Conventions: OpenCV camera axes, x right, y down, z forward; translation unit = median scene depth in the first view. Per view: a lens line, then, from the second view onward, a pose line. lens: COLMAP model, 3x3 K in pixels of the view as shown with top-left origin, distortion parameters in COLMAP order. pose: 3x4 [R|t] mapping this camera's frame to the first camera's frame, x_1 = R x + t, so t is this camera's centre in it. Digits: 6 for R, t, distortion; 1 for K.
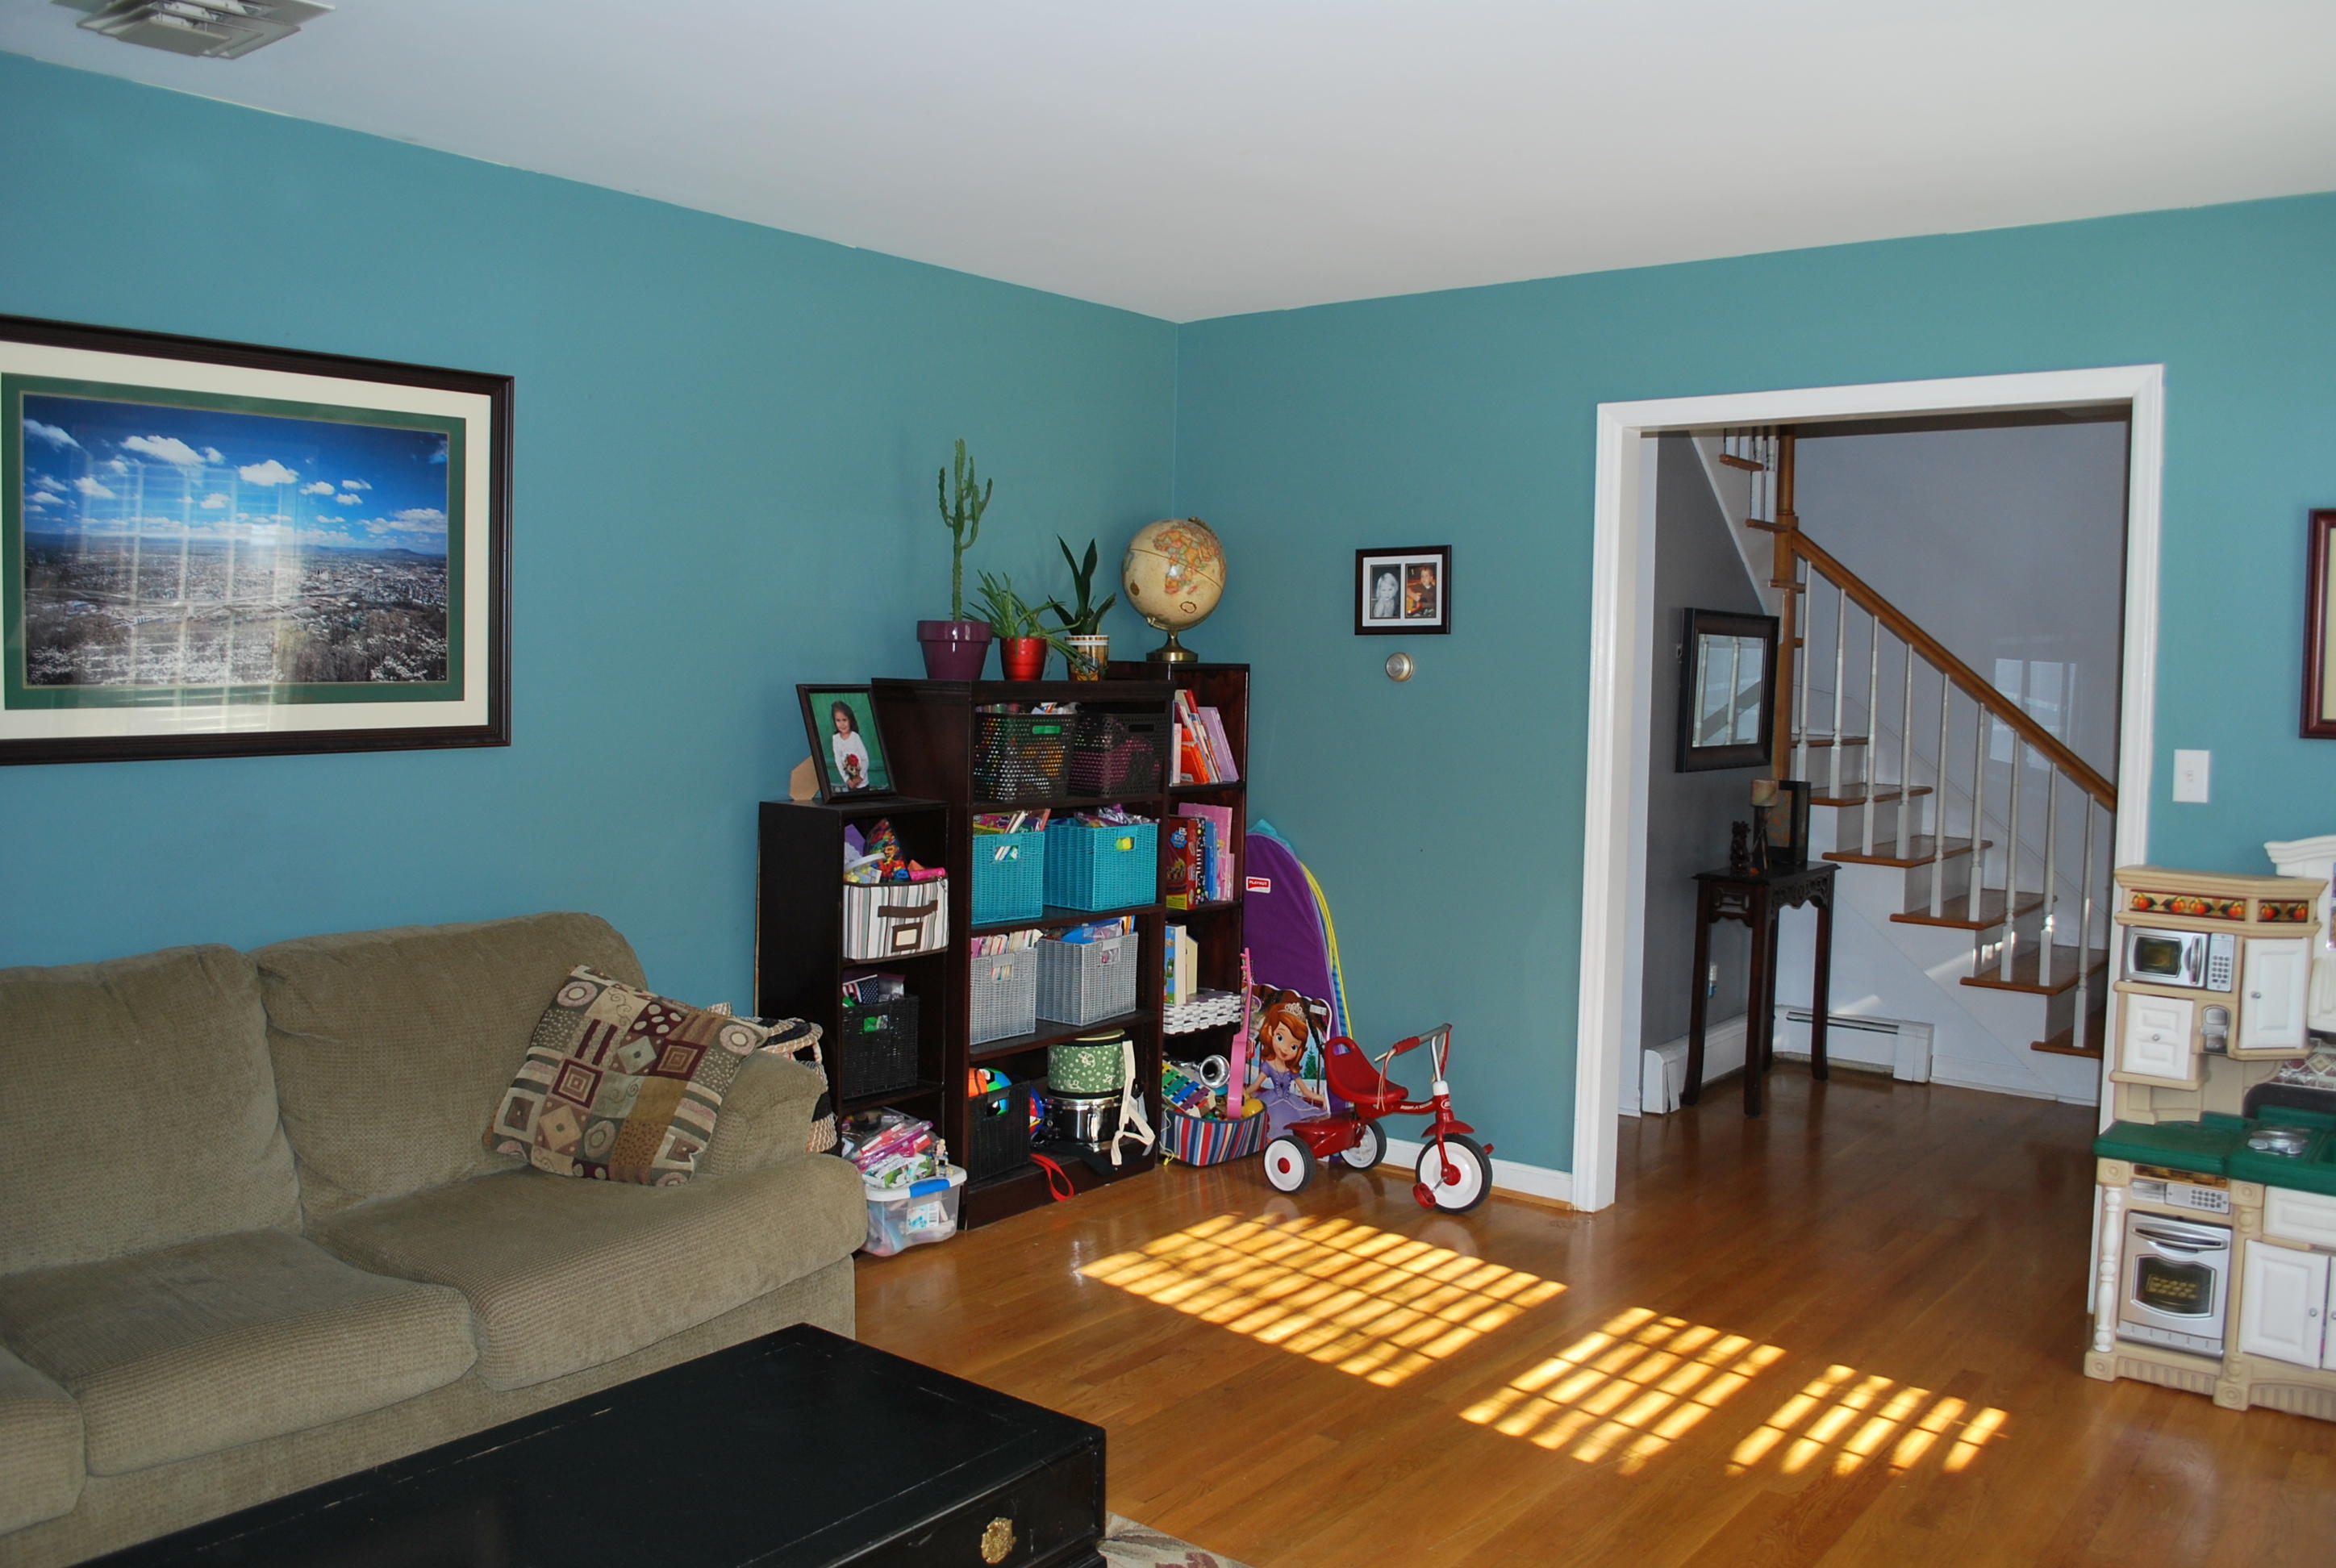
lens RADIAL K [[1868.3, 0, 1183.9], [0, 1868.3, 786.9], [0, 0, 1]] dist [-0.083616, 0.014311]
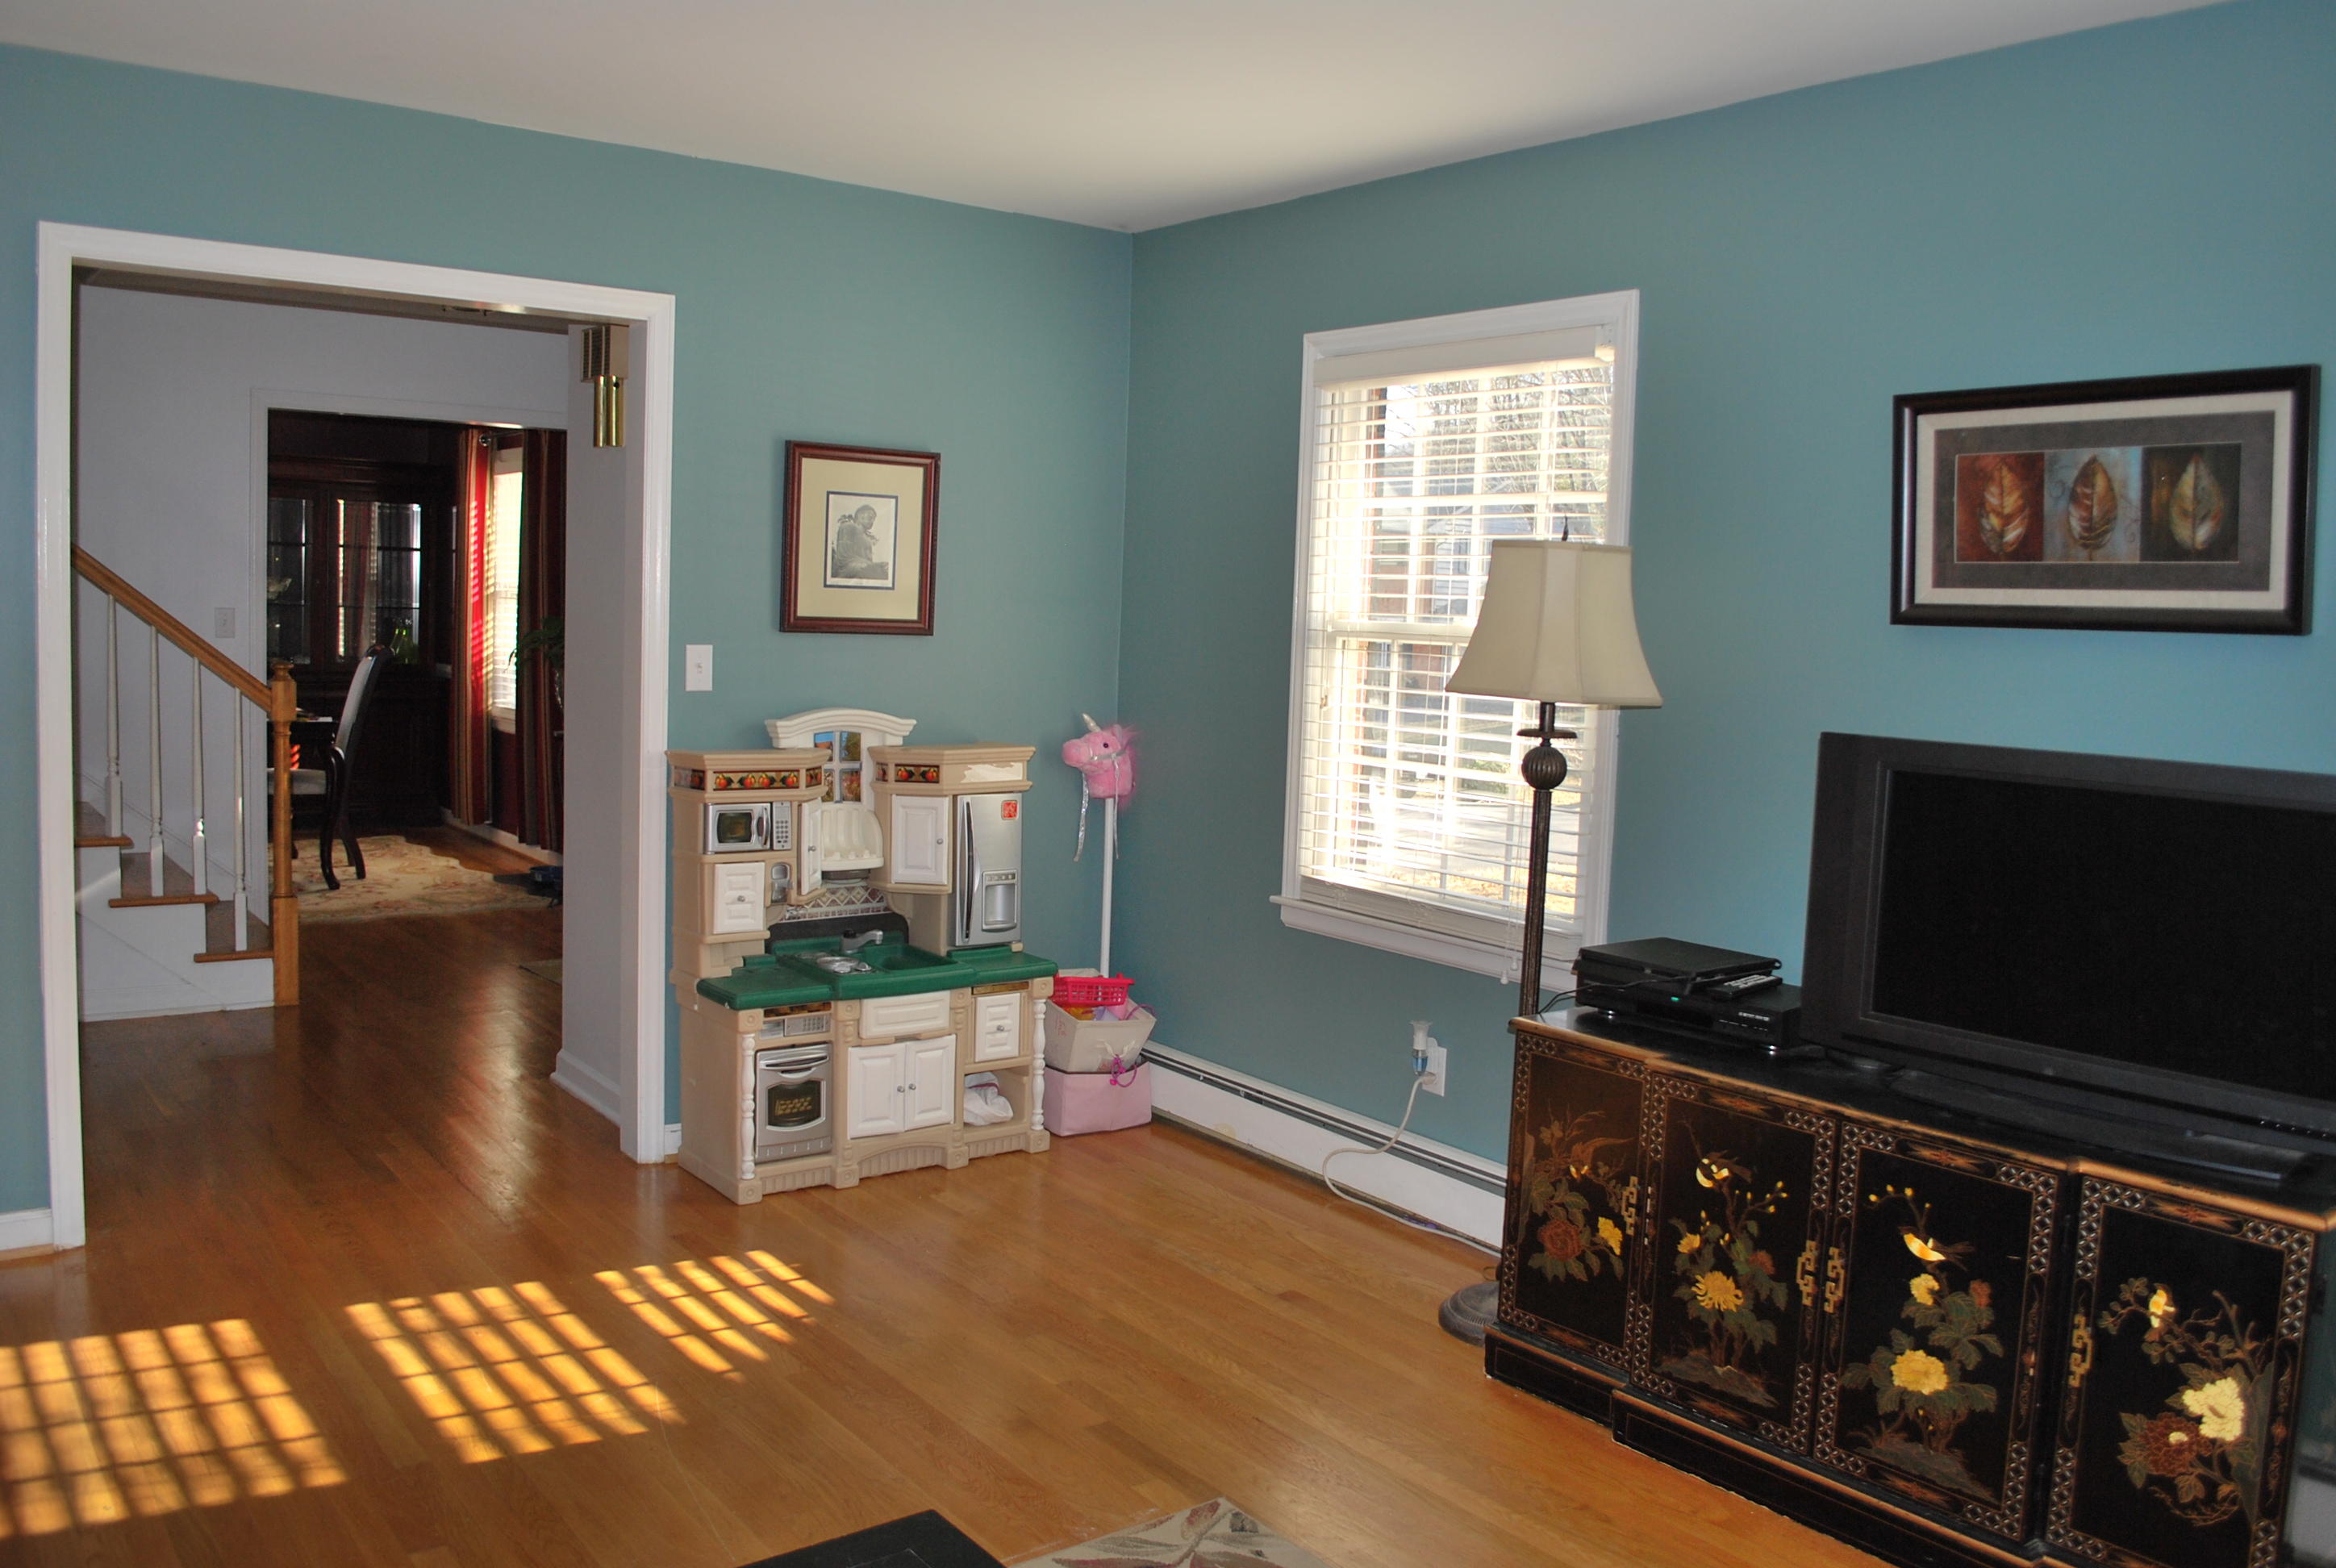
lens RADIAL K [[1868.3, 0, 1183.0], [0, 1868.3, 780.3], [0, 0, 1]] dist [-0.083616, 0.014311]
pose [[0.236078, -0.099355, 0.966641, -0.520544], [0.033632, 0.994999, 0.094056, -0.036325], [-0.971152, 0.010306, 0.238239, 0.455762]]
